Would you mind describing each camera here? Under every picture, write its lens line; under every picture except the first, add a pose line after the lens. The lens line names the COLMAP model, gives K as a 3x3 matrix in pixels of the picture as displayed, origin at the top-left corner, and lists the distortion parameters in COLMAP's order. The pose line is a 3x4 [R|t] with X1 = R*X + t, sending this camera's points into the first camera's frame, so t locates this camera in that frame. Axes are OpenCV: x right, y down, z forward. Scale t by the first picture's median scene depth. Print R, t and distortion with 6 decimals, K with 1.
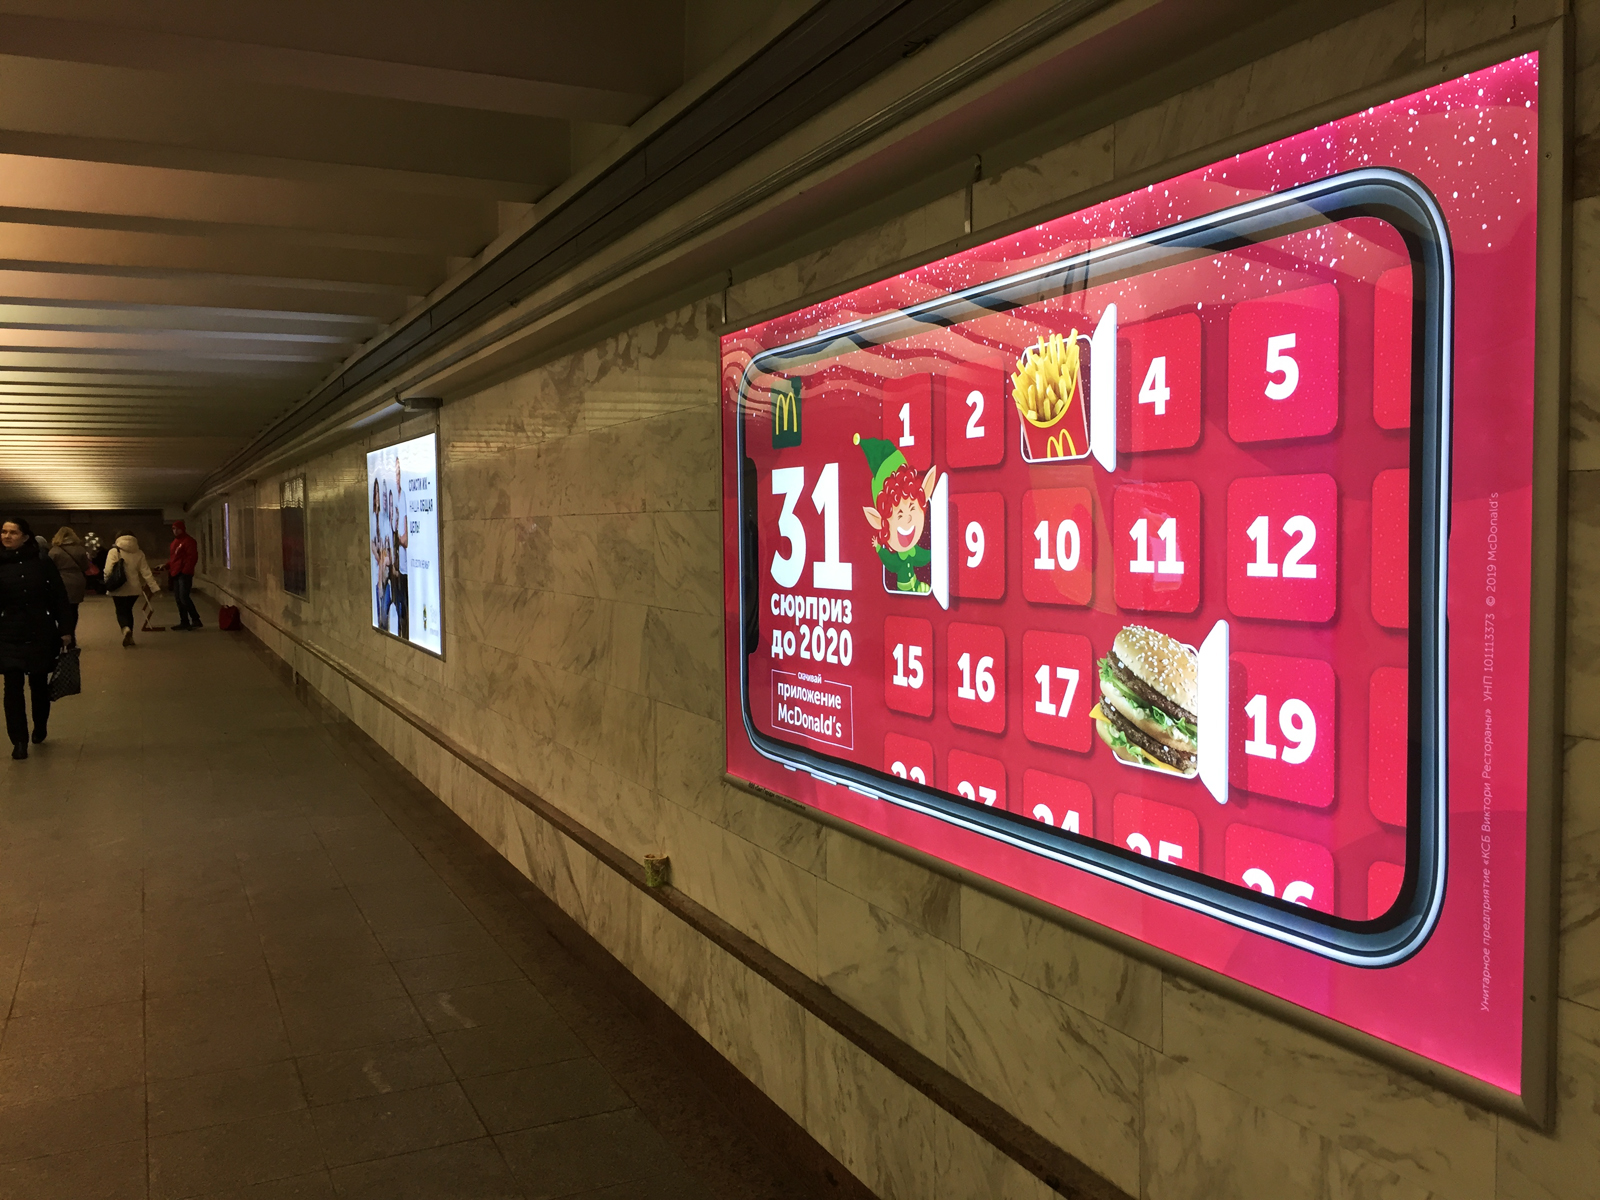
lens RADIAL K [[1375.1, 0, 800.4], [0, 1375.1, 595.9], [0, 0, 1]] dist [0.080238, -0.094250]
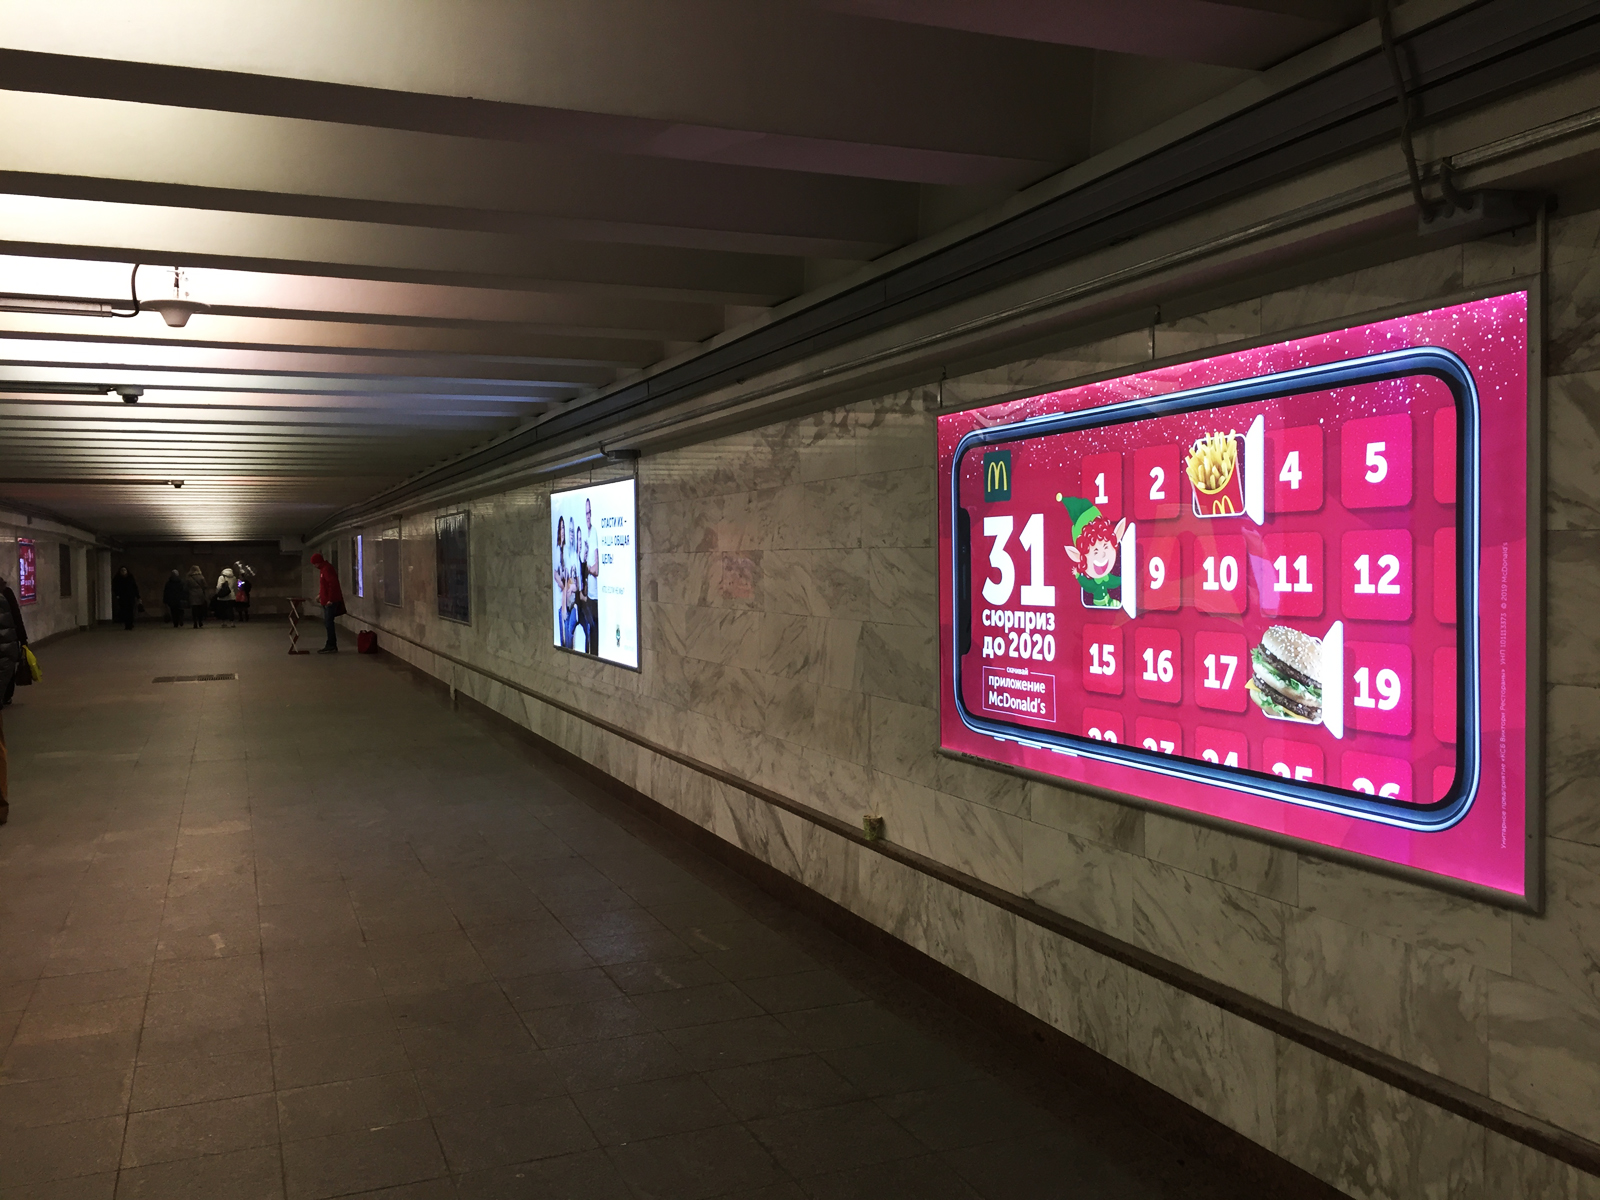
lens RADIAL K [[1375.1, 0, 800.4], [0, 1375.1, 595.9], [0, 0, 1]] dist [0.080238, -0.094250]
pose [[0.998664, -0.000553, -0.051678, -0.146603], [-0.000513, 0.999787, -0.020610, 0.014364], [0.051678, 0.020609, 0.998451, -0.397035]]
